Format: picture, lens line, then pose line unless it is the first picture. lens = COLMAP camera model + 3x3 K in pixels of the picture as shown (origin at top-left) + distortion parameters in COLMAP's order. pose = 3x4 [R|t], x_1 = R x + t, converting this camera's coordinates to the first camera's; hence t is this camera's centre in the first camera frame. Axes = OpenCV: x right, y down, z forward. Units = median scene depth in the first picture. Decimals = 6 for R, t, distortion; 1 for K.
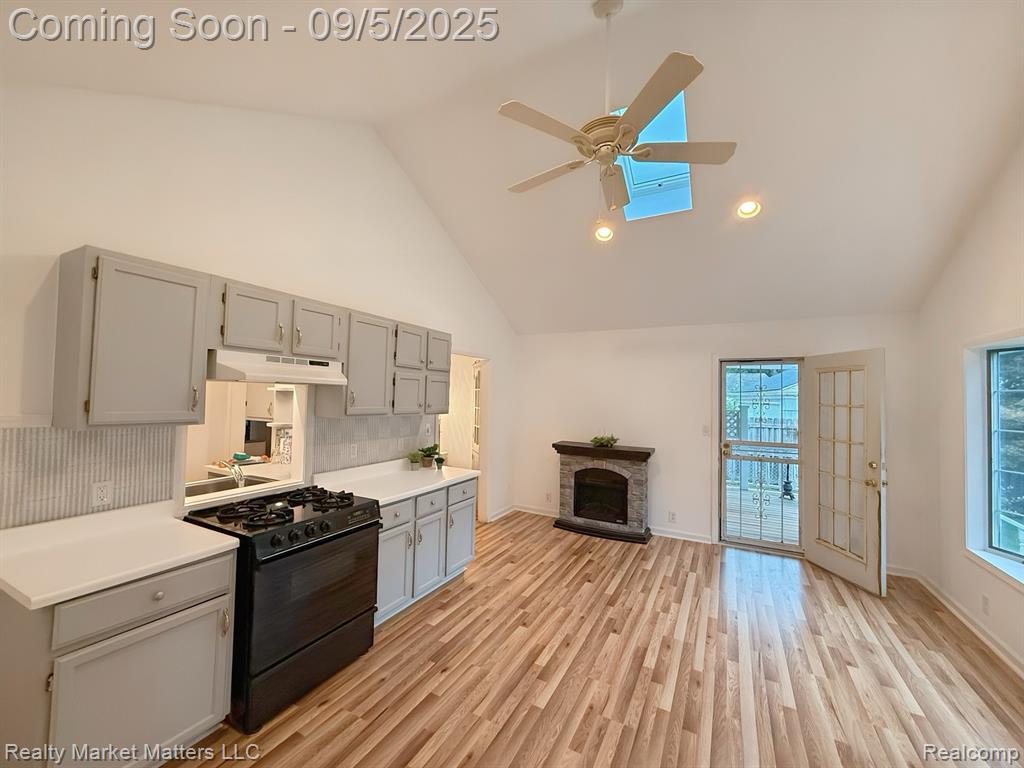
lens RADIAL K [[406.7, 0, 507.7], [0, 406.7, 384.5], [0, 0, 1]] dist [-0.001531, -0.000333]
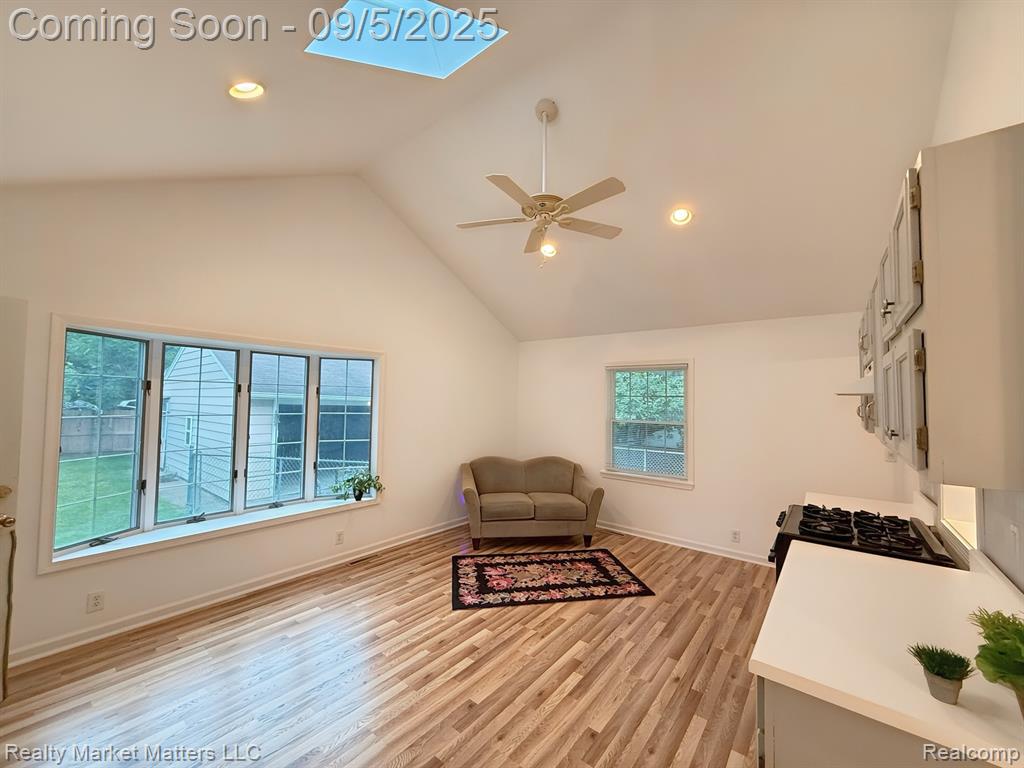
lens RADIAL K [[406.7, 0, 507.7], [0, 406.7, 384.5], [0, 0, 1]] dist [-0.001531, -0.000333]
pose [[-0.982987, -0.030175, 0.181178, 0.087608], [-0.041961, 0.997220, -0.061574, 0.061405], [-0.178817, -0.068129, -0.981521, 1.998211]]
